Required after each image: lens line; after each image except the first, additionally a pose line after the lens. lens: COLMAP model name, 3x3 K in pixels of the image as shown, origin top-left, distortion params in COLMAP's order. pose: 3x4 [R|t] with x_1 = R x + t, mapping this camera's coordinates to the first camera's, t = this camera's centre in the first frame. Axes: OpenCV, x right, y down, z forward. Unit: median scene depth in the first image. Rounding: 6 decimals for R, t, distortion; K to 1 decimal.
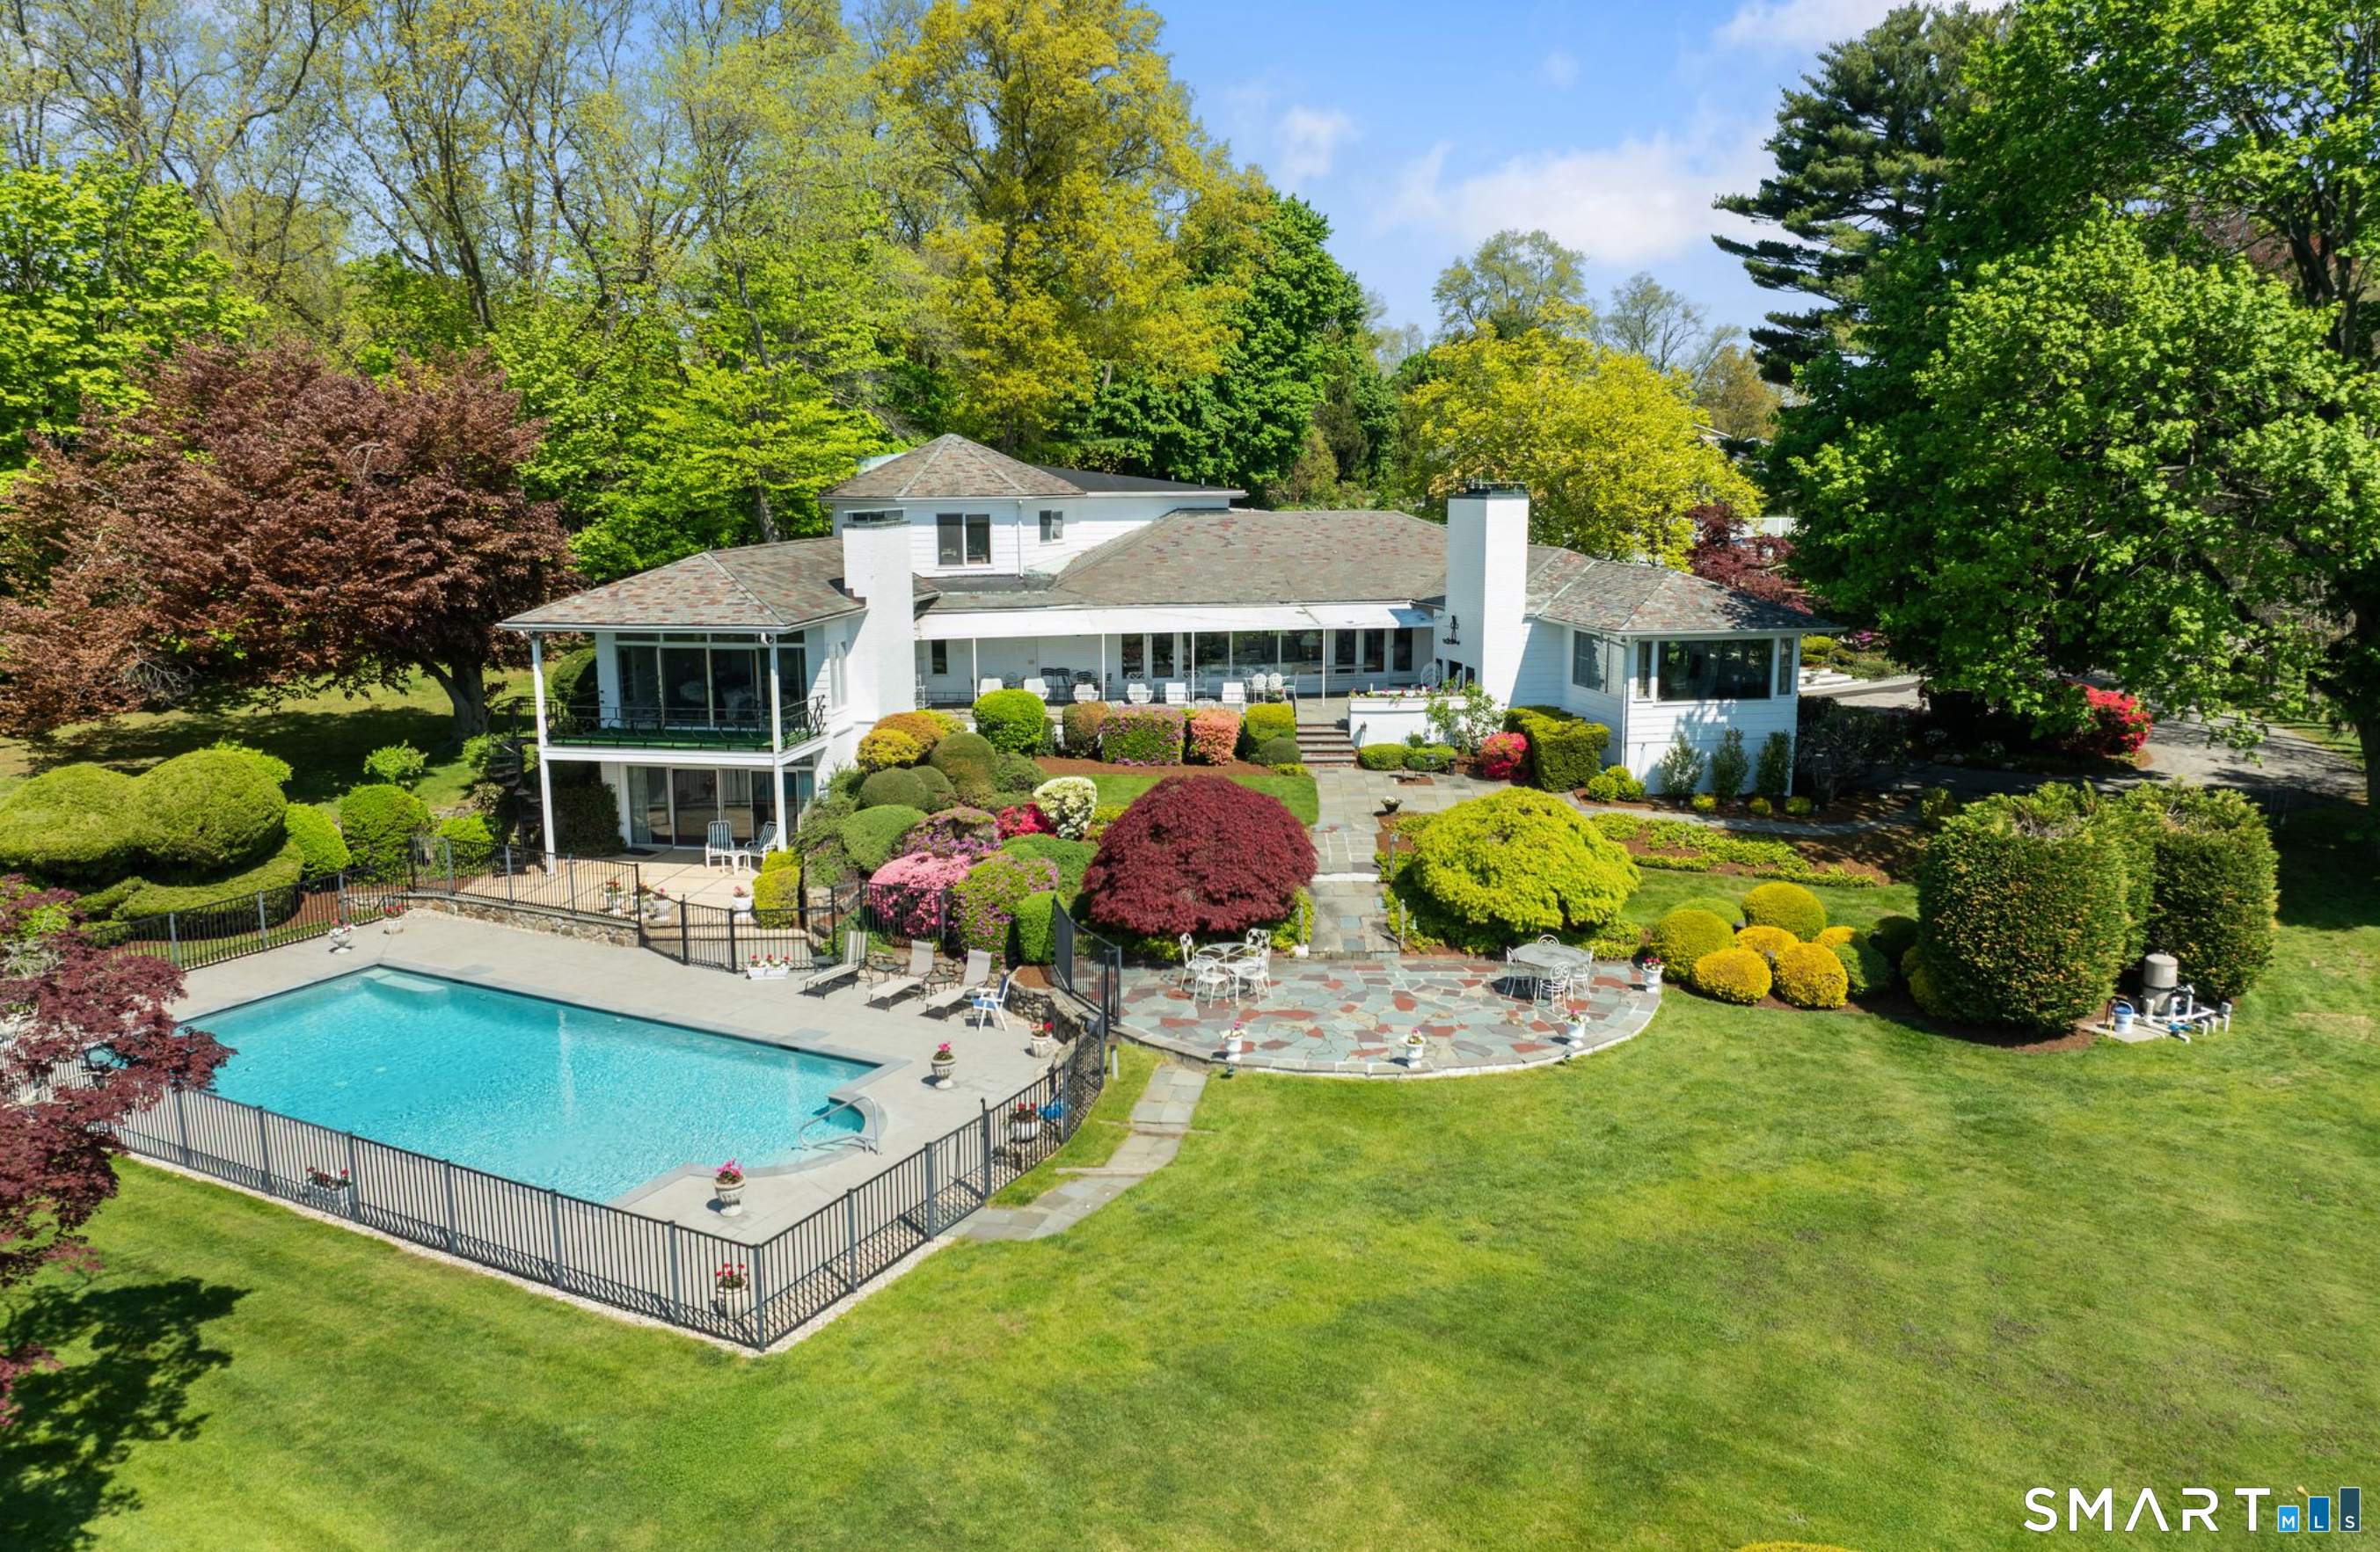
lens RADIAL K [[1638.0, 0, 1190.4], [0, 1638.0, 741.3], [0, 0, 1]] dist [-0.029591, -0.002678]
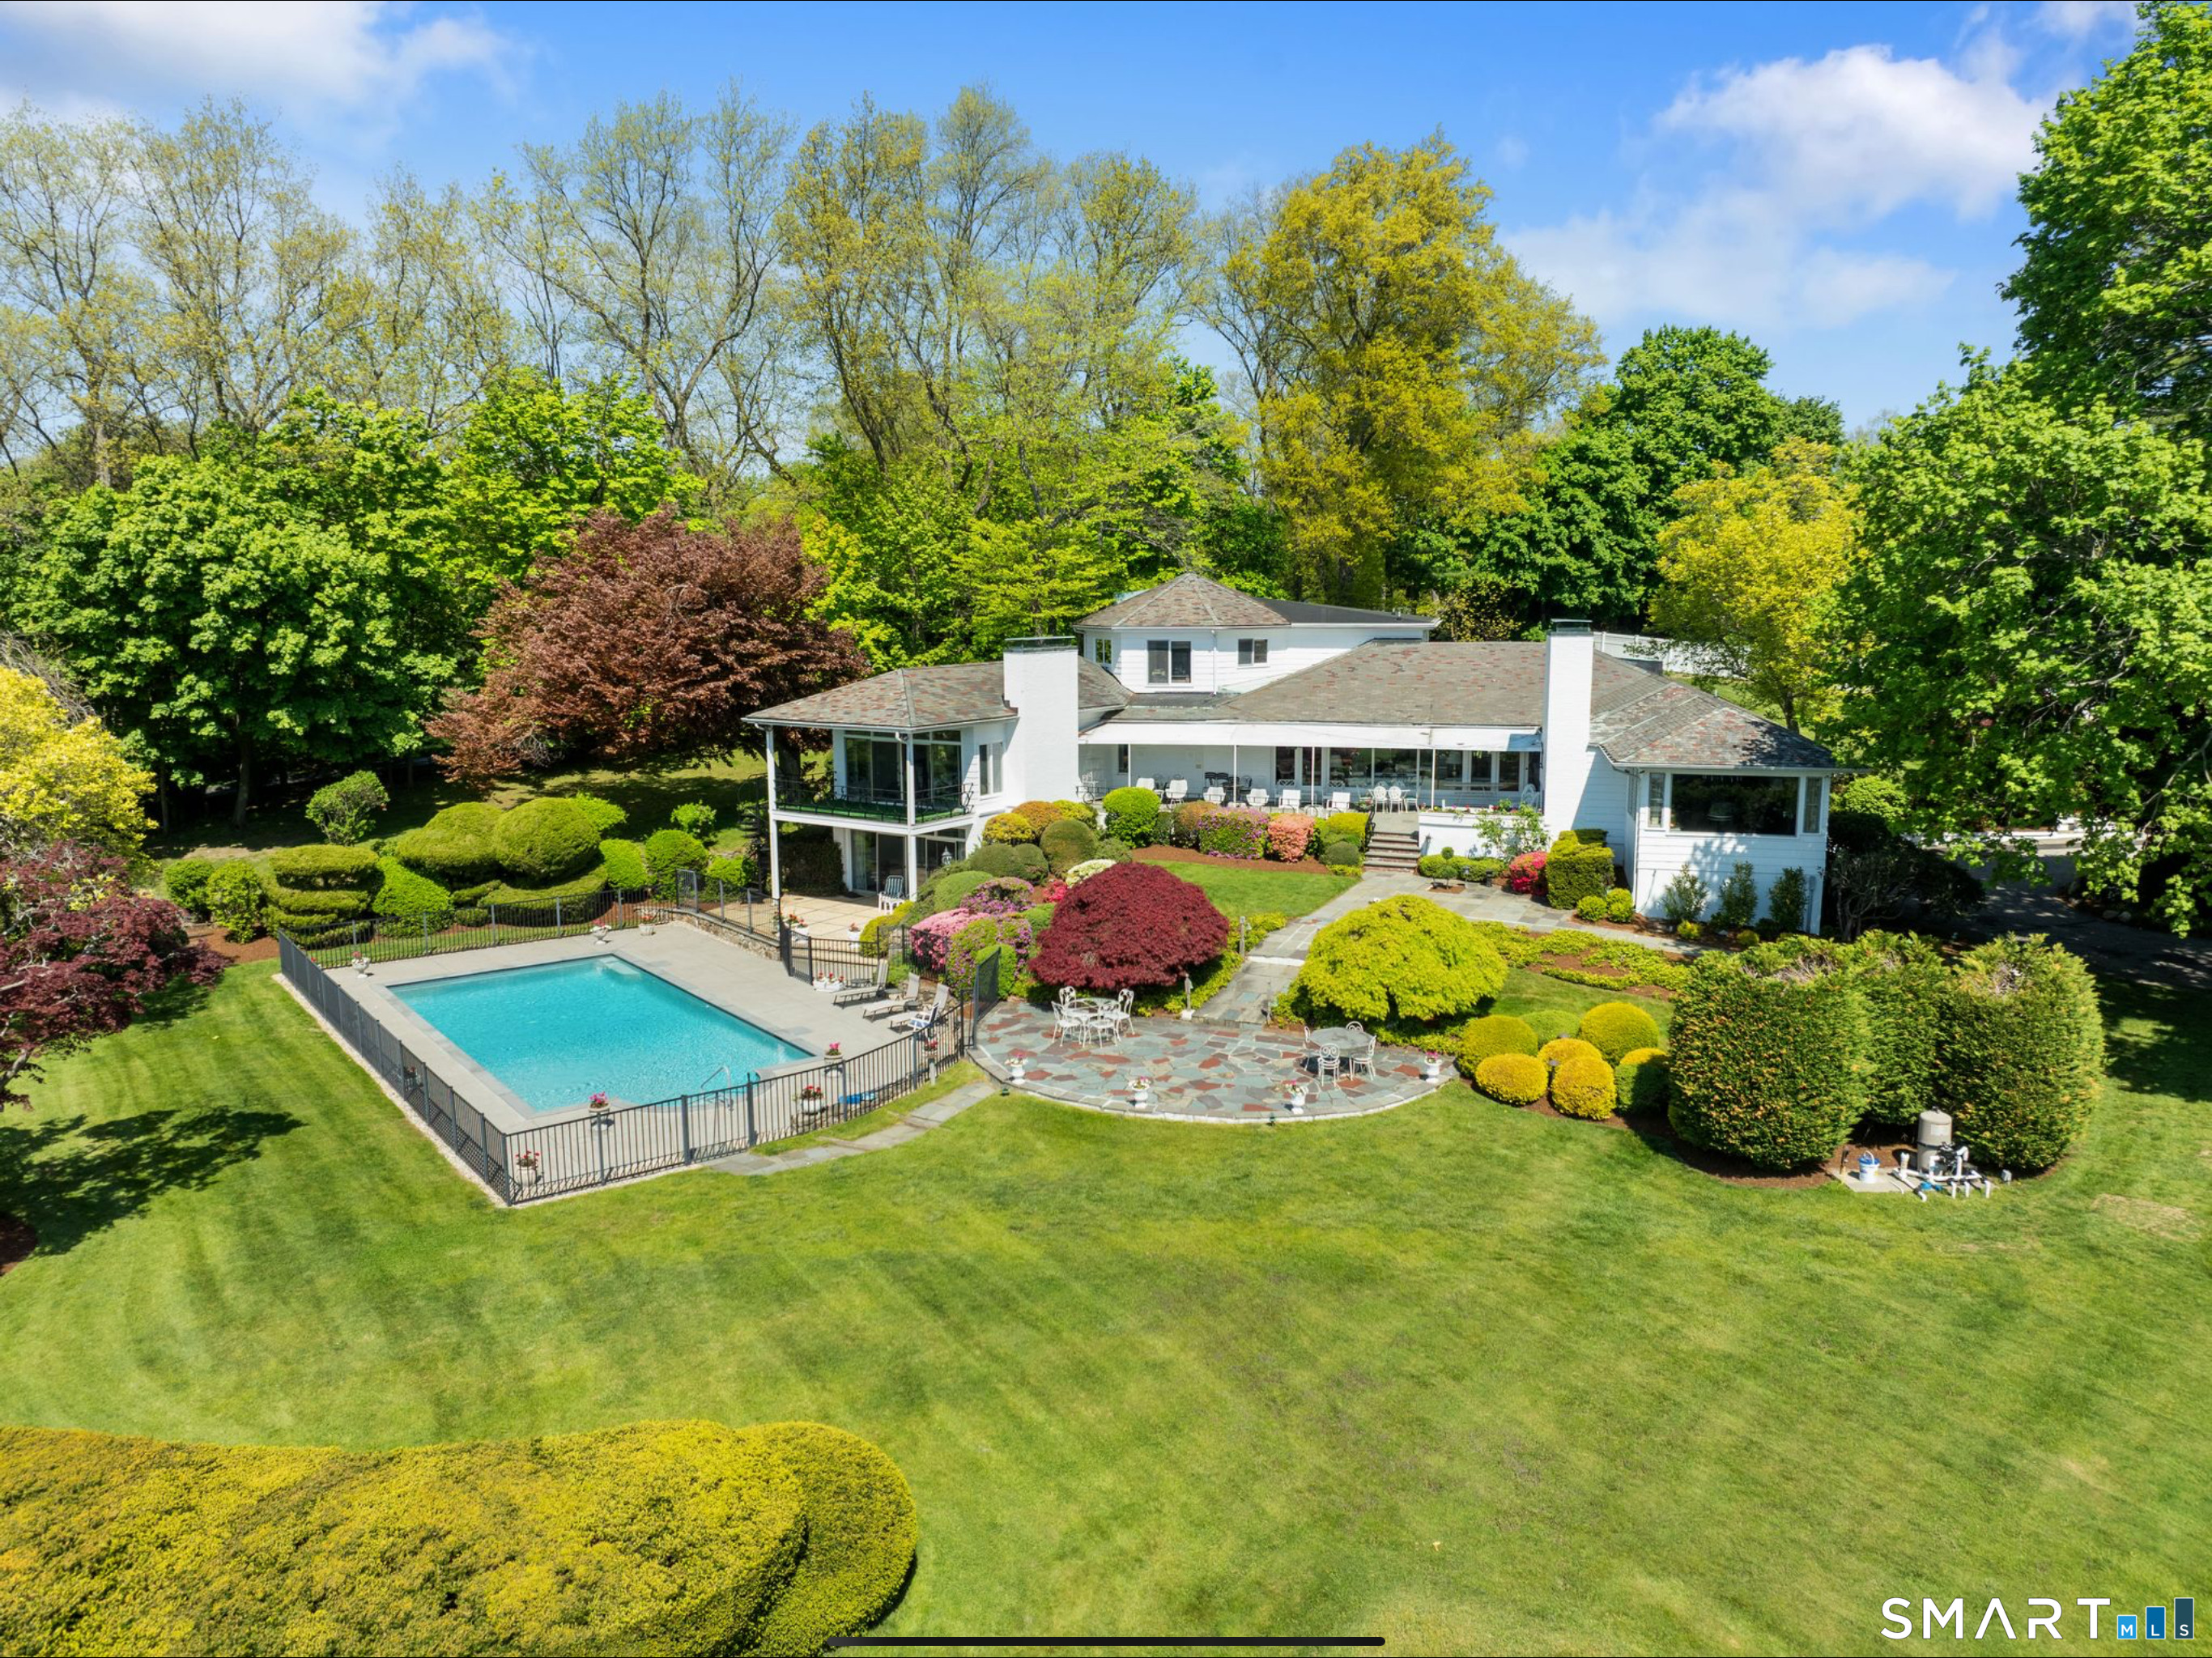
lens RADIAL K [[1486.6, 0, 1106.0], [0, 1486.6, 829.0], [0, 0, 1]] dist [-0.009180, -0.046772]
pose [[0.914266, 0.064554, -0.399937, 0.340075], [-0.067228, 0.997711, 0.007355, -0.008441], [0.399497, 0.020162, 0.916513, -0.015841]]
